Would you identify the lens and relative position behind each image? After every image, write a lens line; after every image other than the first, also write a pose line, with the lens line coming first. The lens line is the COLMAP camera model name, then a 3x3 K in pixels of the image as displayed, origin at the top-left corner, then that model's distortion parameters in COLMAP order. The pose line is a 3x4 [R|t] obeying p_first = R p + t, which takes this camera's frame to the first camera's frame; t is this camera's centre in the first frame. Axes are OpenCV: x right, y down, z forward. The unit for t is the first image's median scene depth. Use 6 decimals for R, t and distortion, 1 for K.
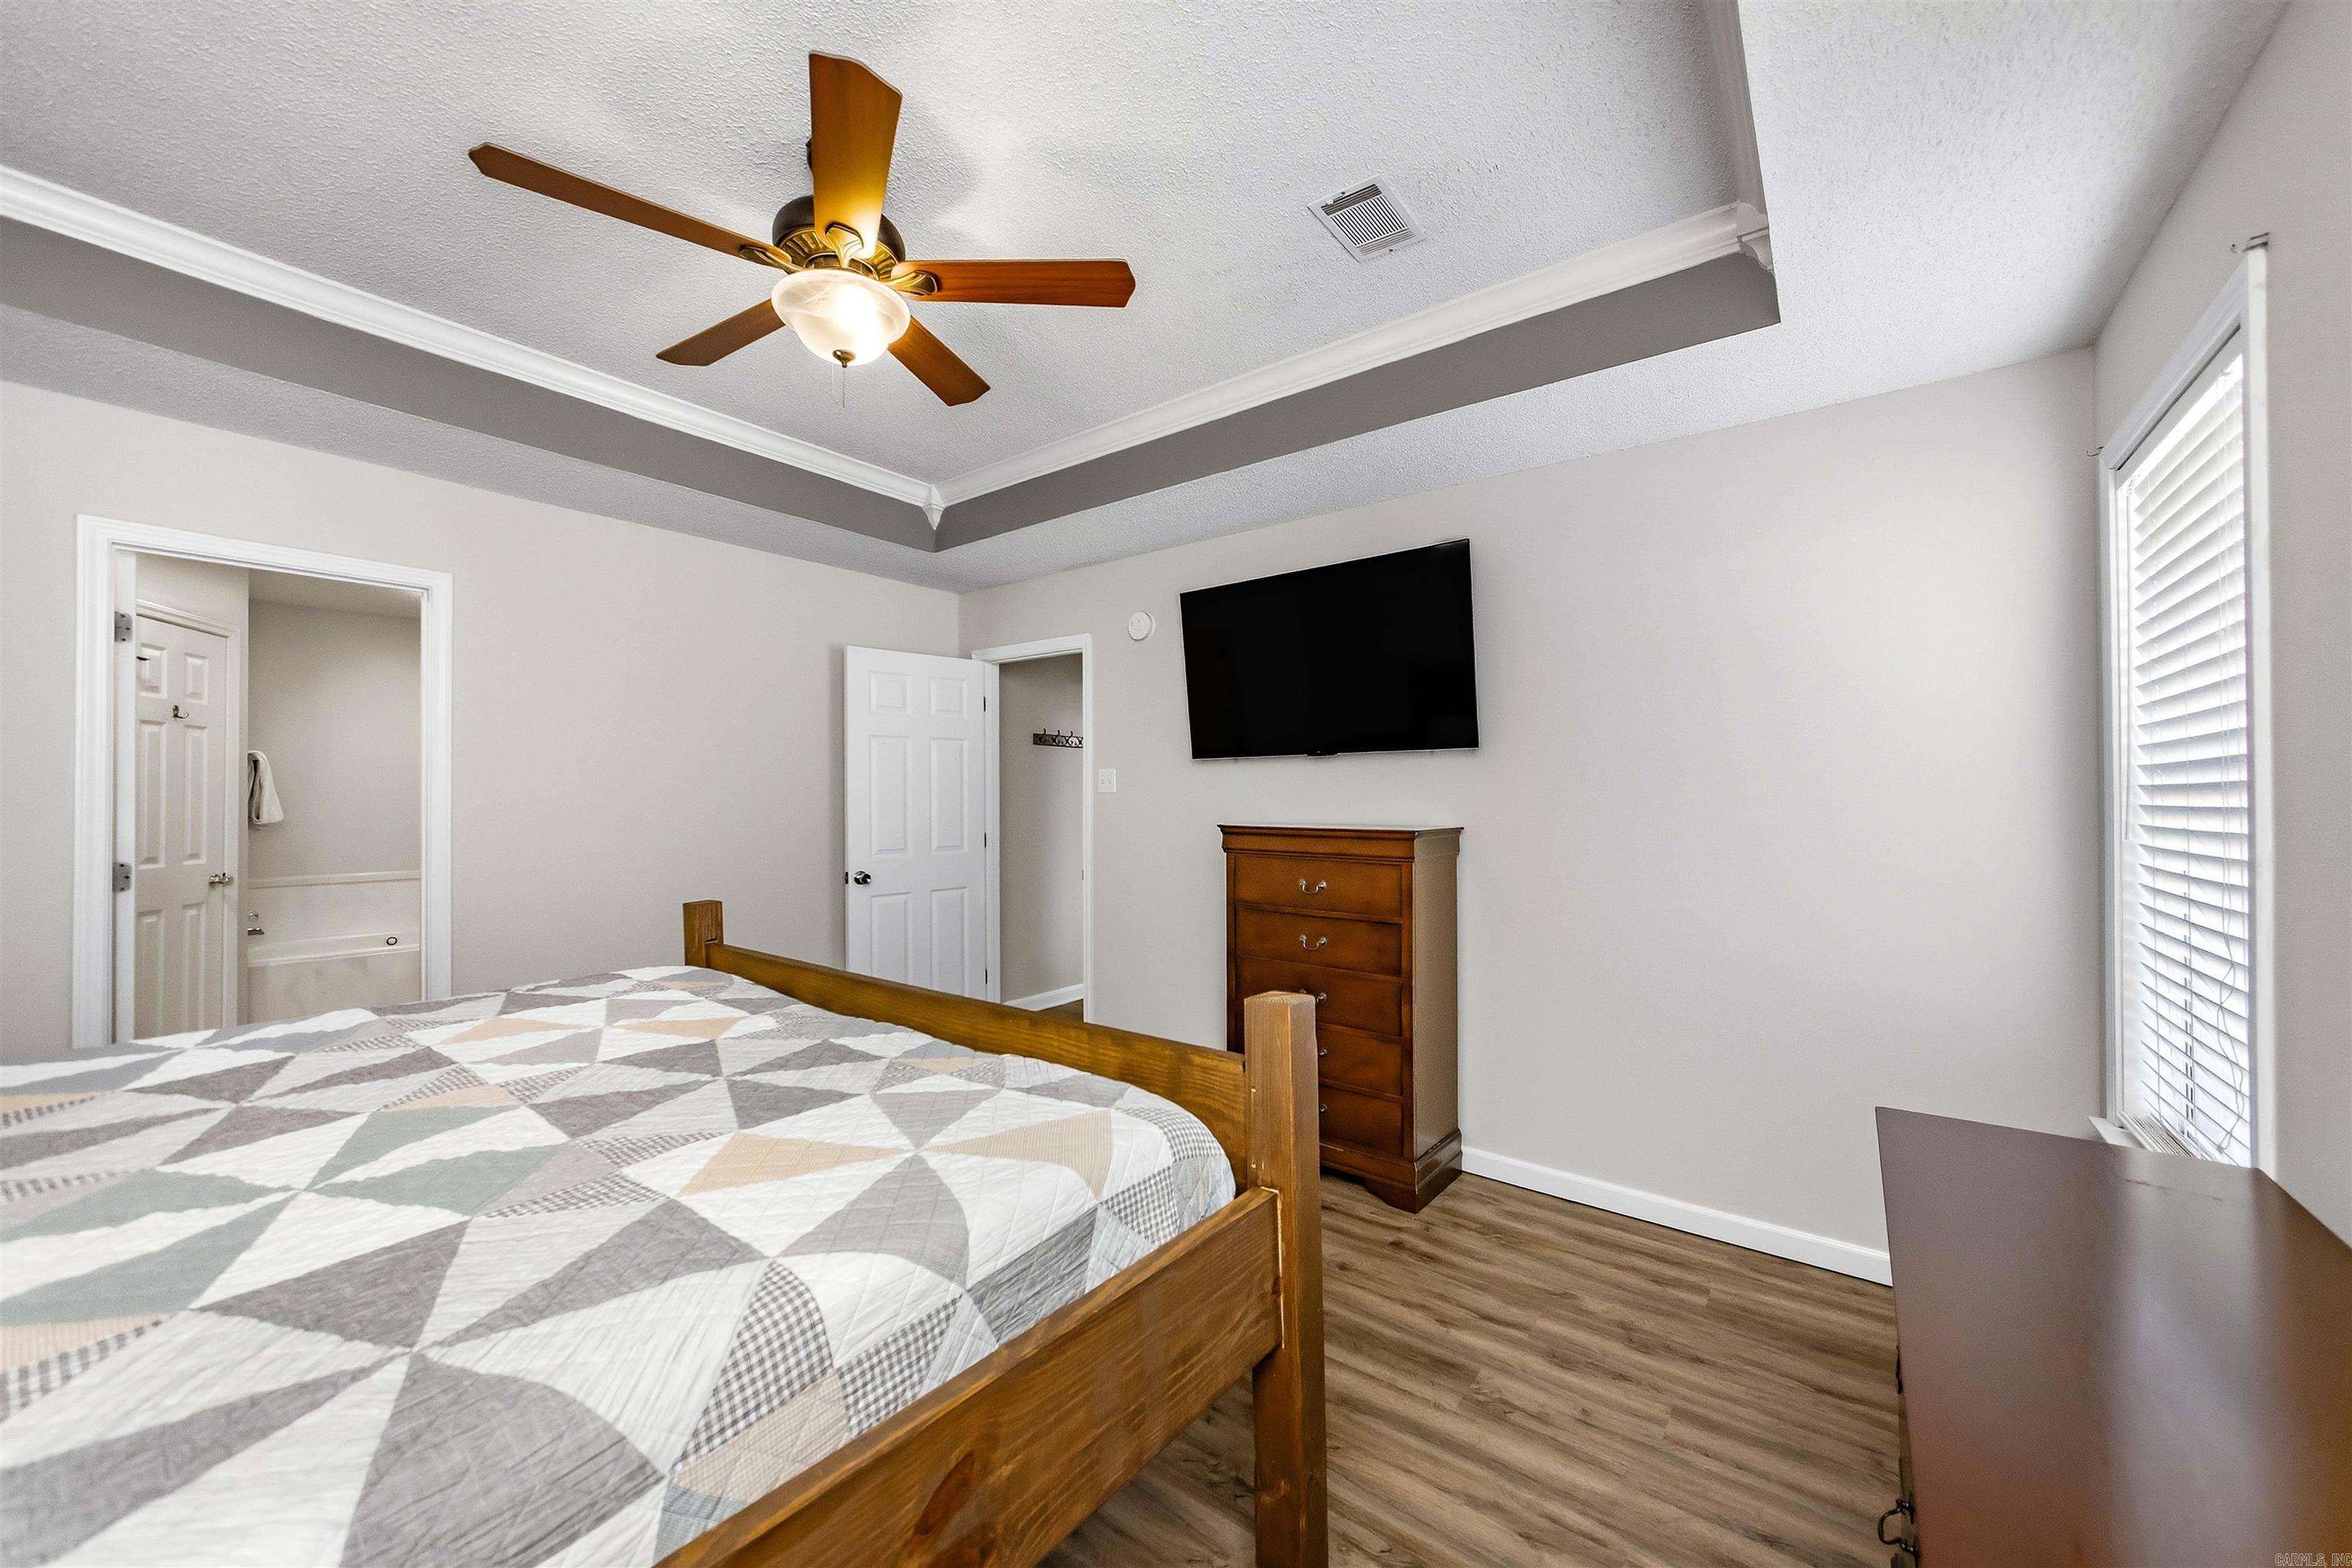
lens RADIAL K [[853.5, 0, 1171.3], [0, 853.5, 796.9], [0, 0, 1]] dist [-0.001448, 0.000017]
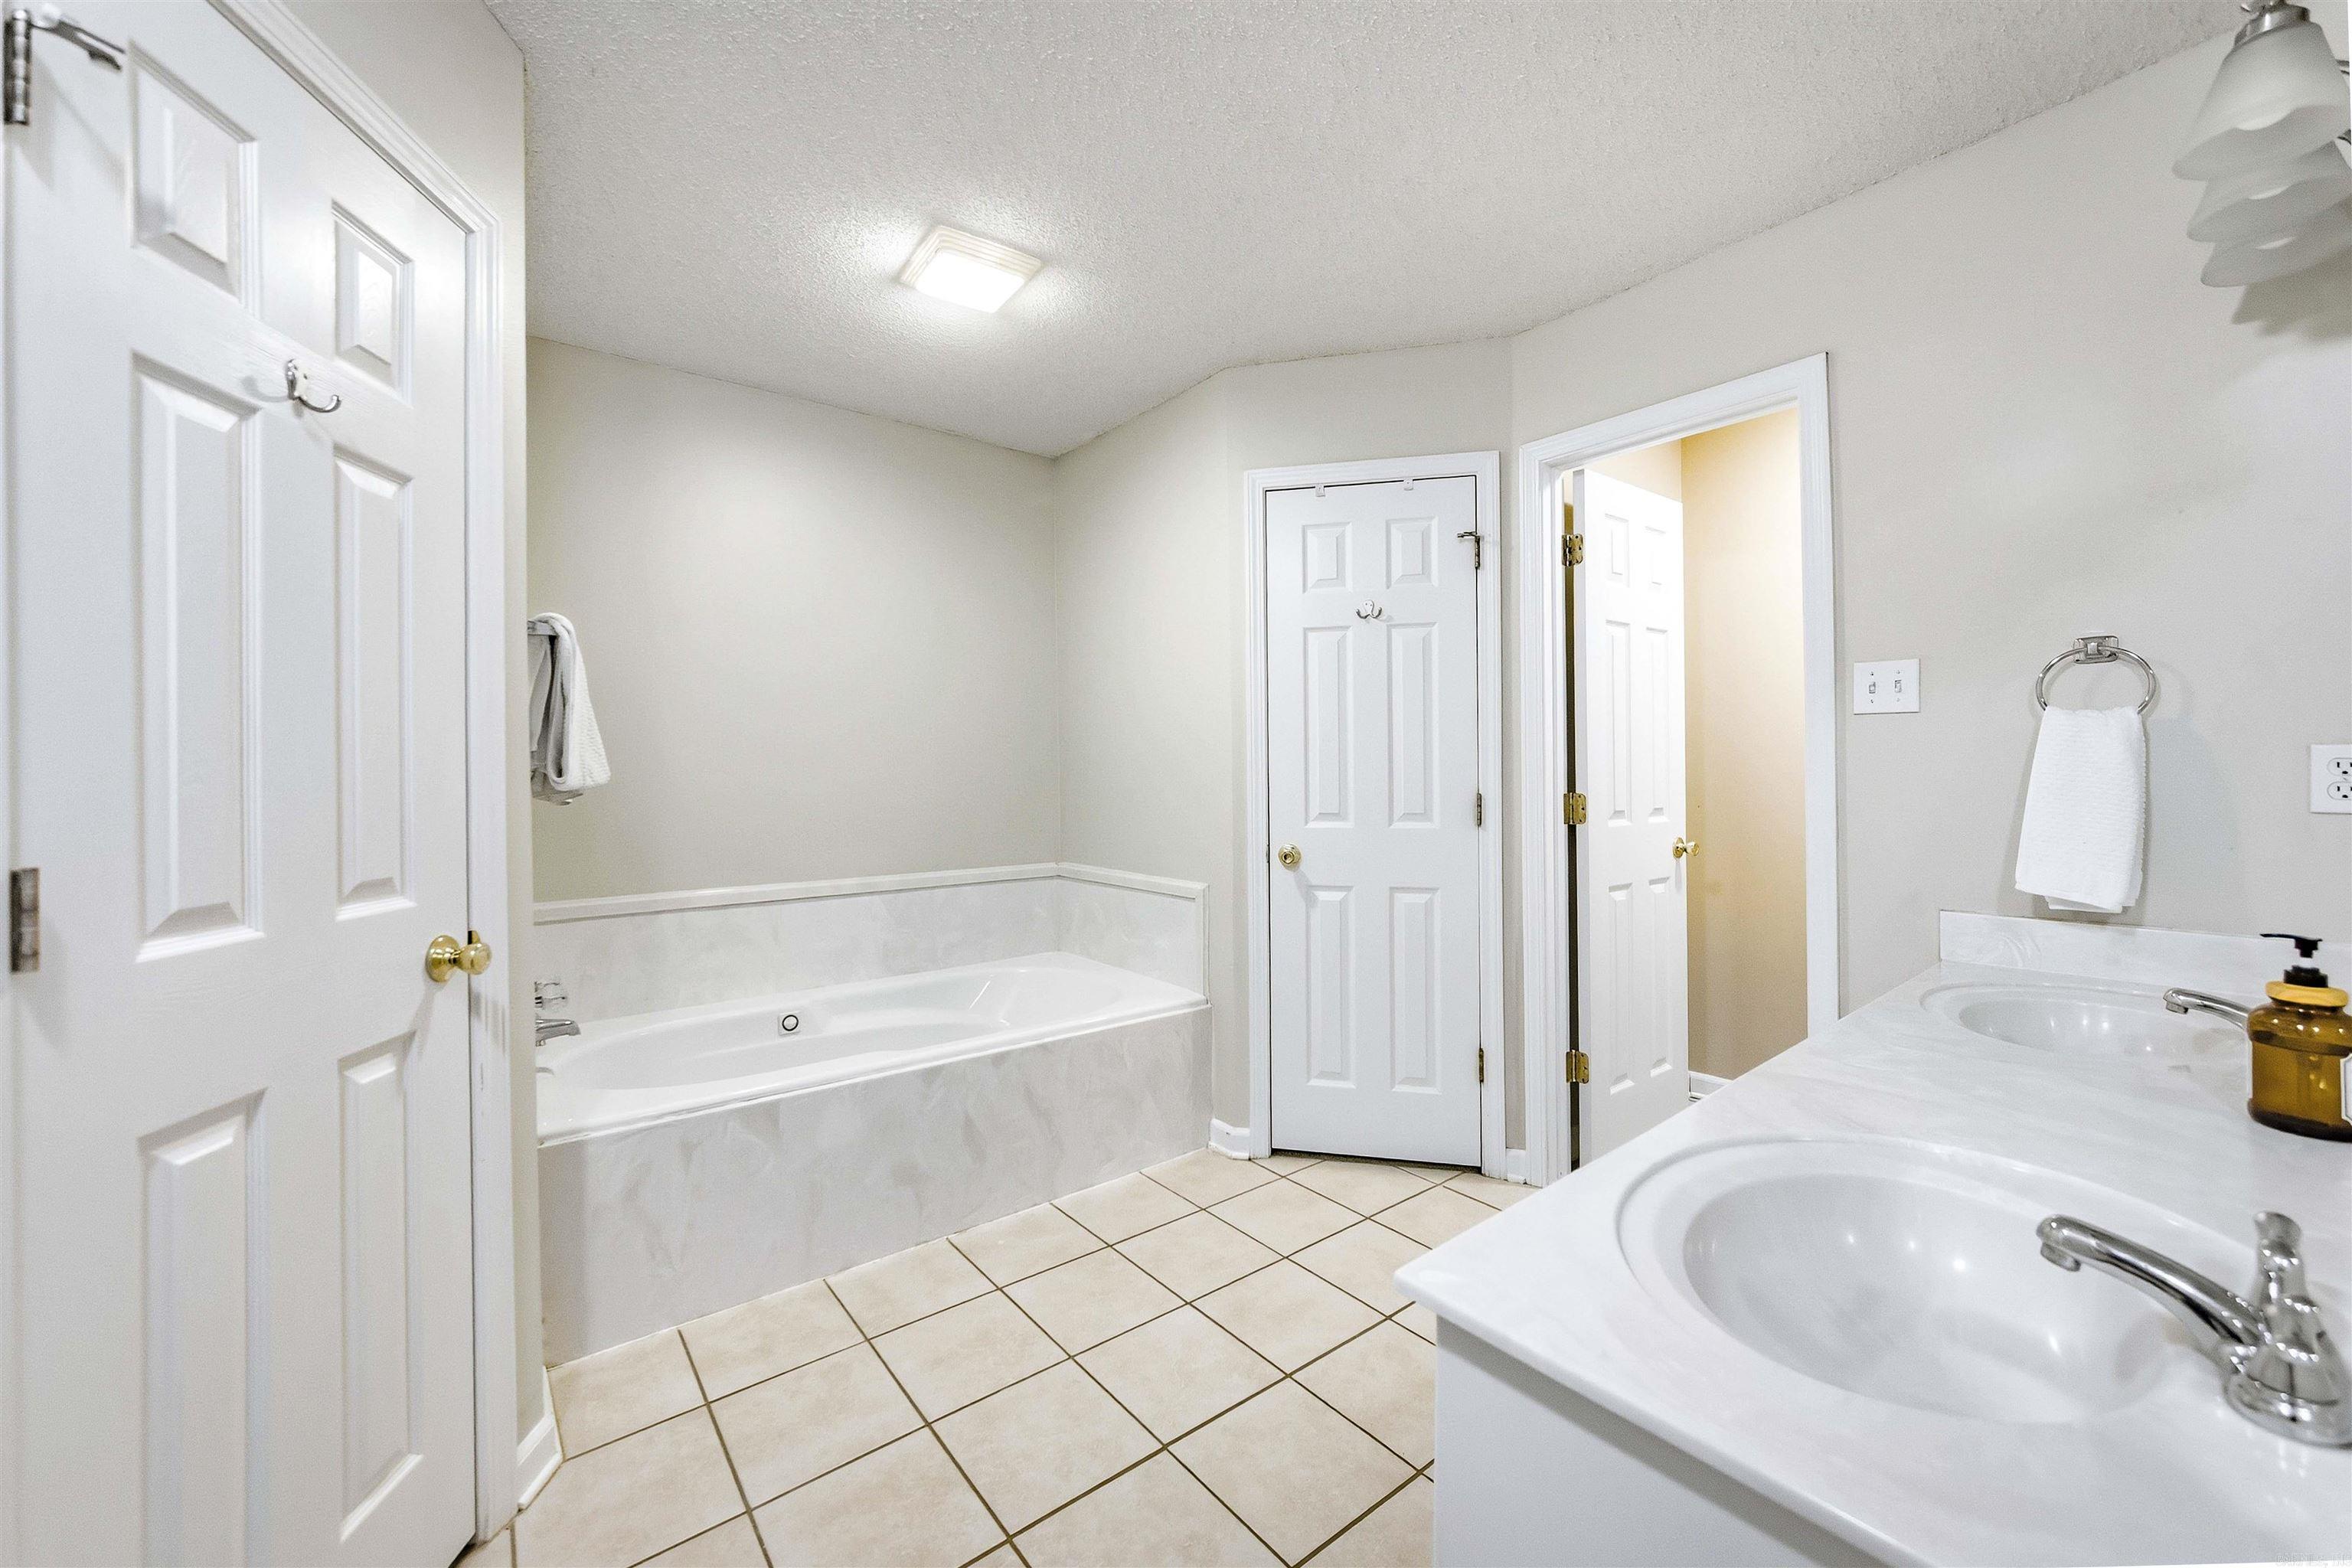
lens RADIAL K [[891.6, 0, 1218.8], [0, 891.6, 772.3], [0, 0, 1]] dist [-0.021304, -0.000014]
pose [[0.981978, -0.000056, -0.188996, -0.656761], [0.004073, 0.999774, 0.020863, 0.019332], [0.188952, -0.021257, 0.981756, 0.622741]]
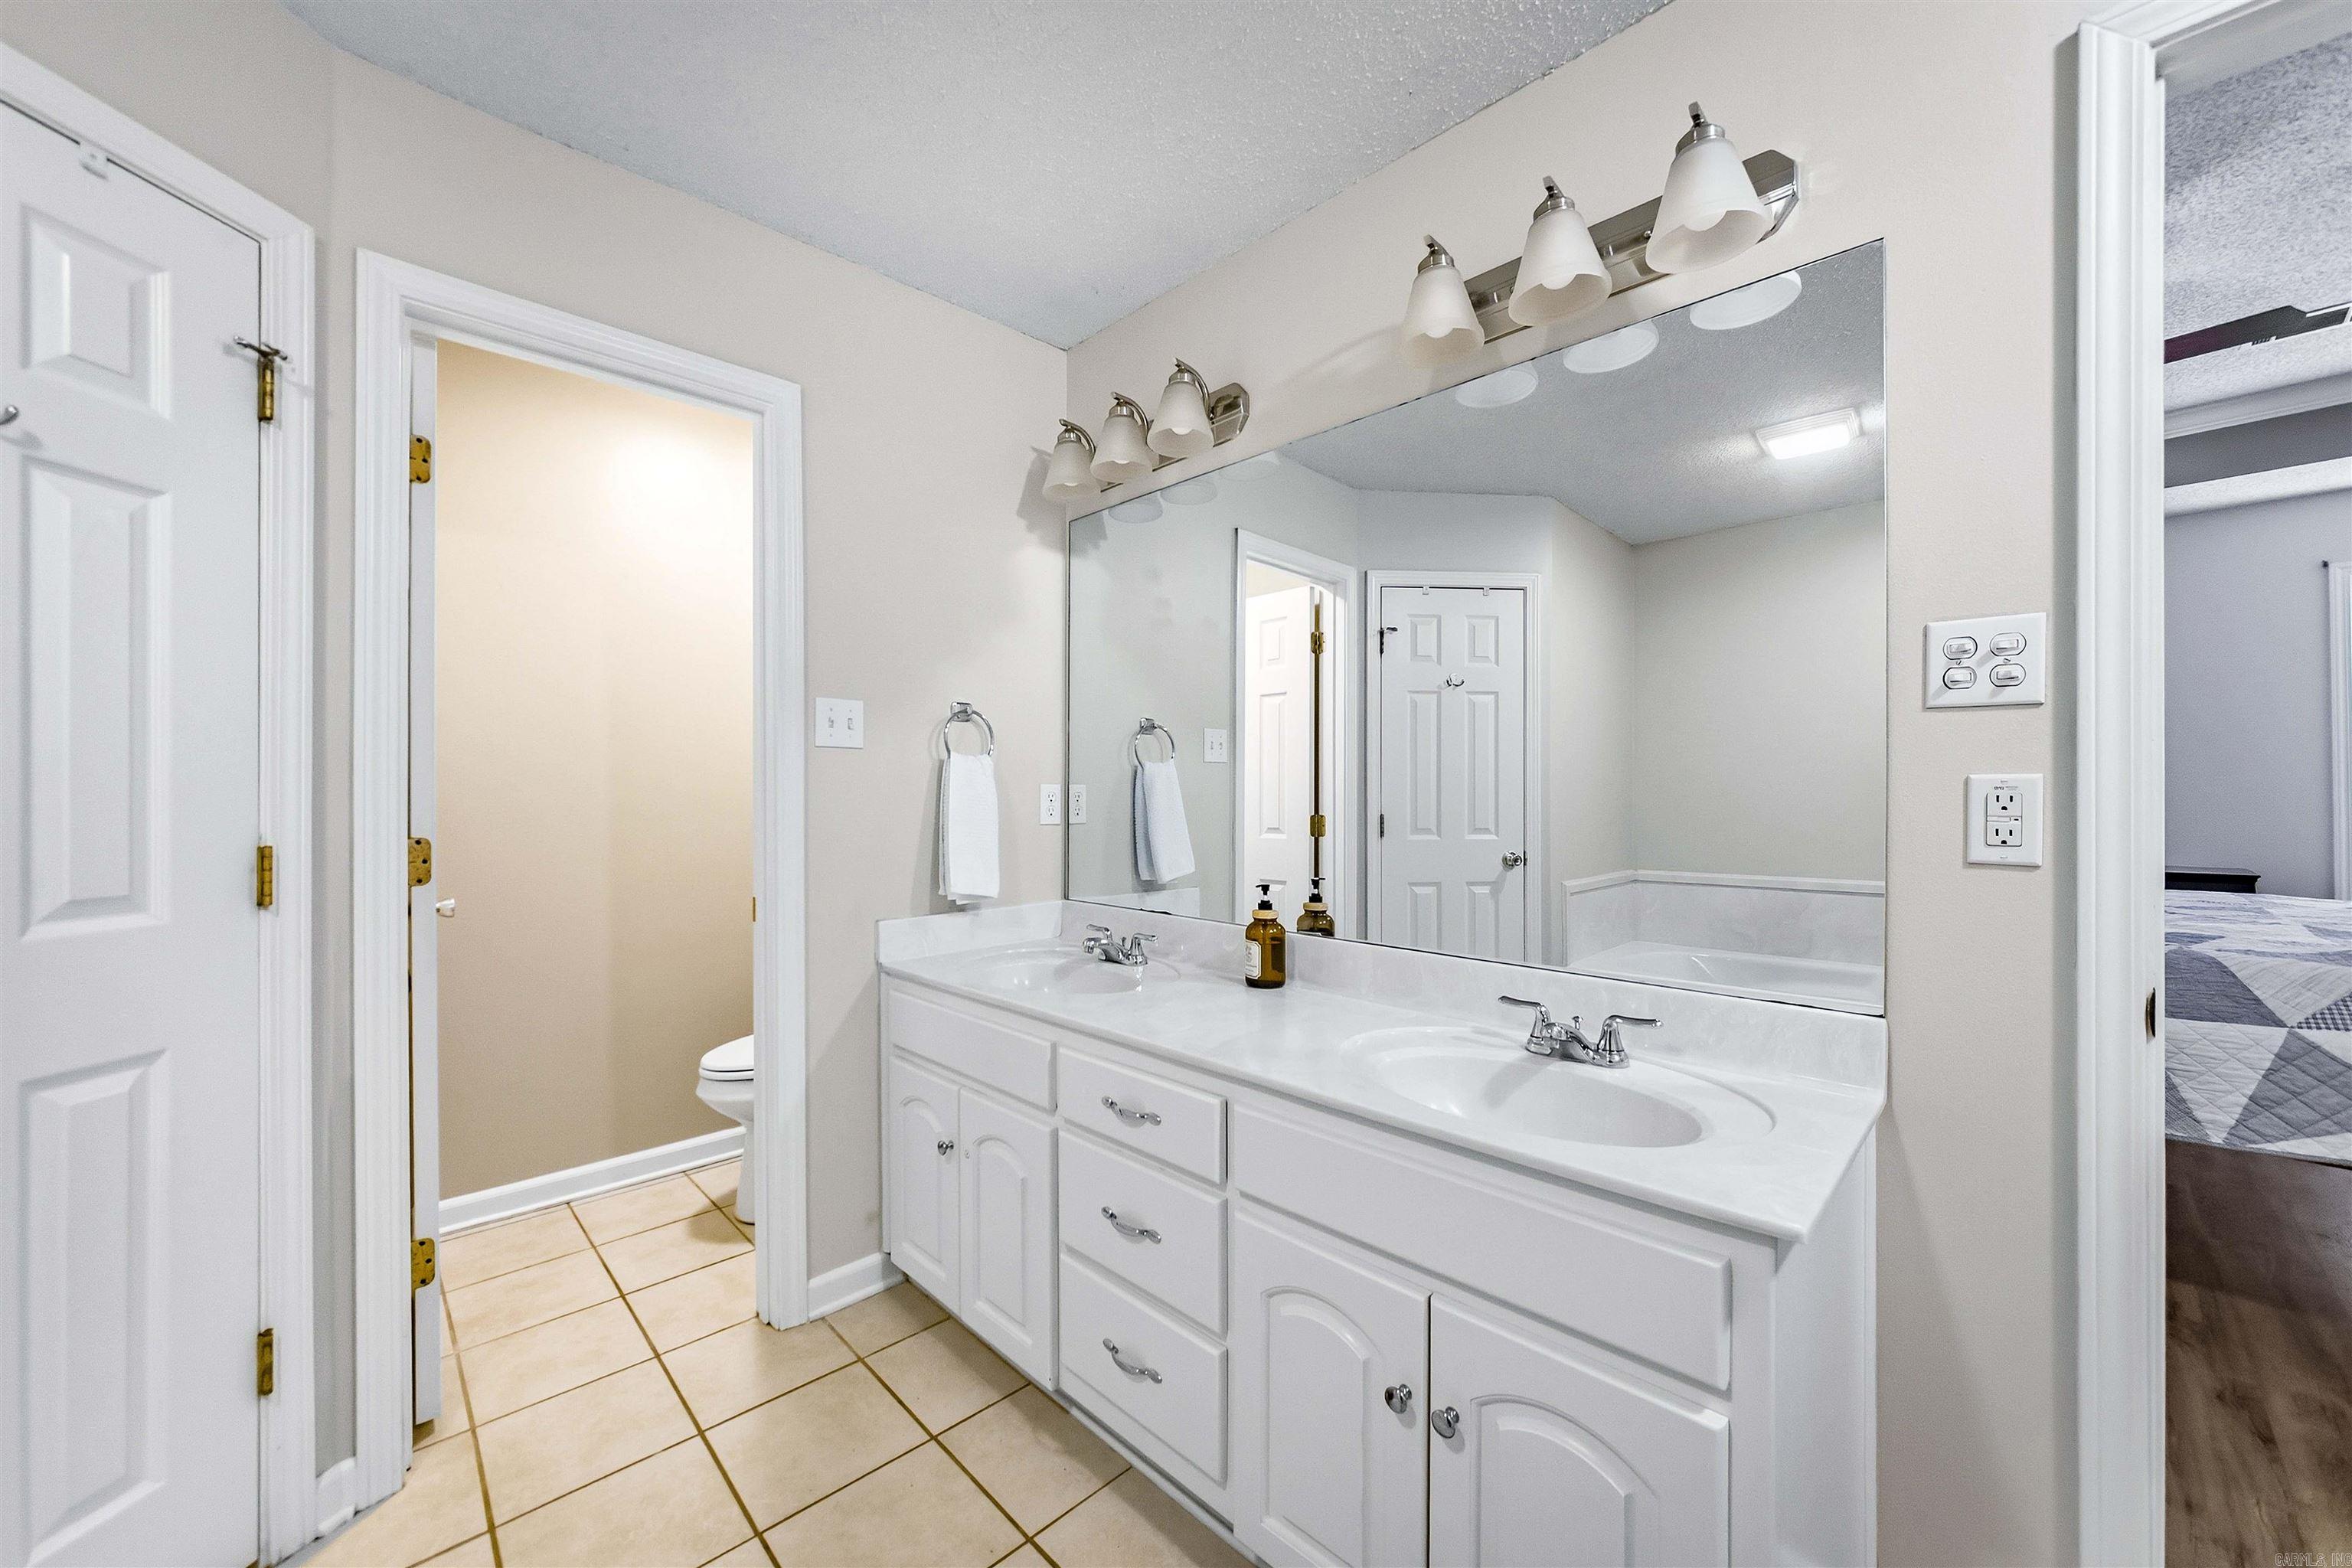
lens RADIAL K [[853.5, 0, 1171.3], [0, 853.5, 796.9], [0, 0, 1]] dist [-0.001448, 0.000017]
pose [[0.137084, 0.001912, 0.990558, -1.233342], [-0.014421, 0.999896, 0.000066, 0.035256], [-0.990454, -0.014294, 0.137098, 1.390608]]
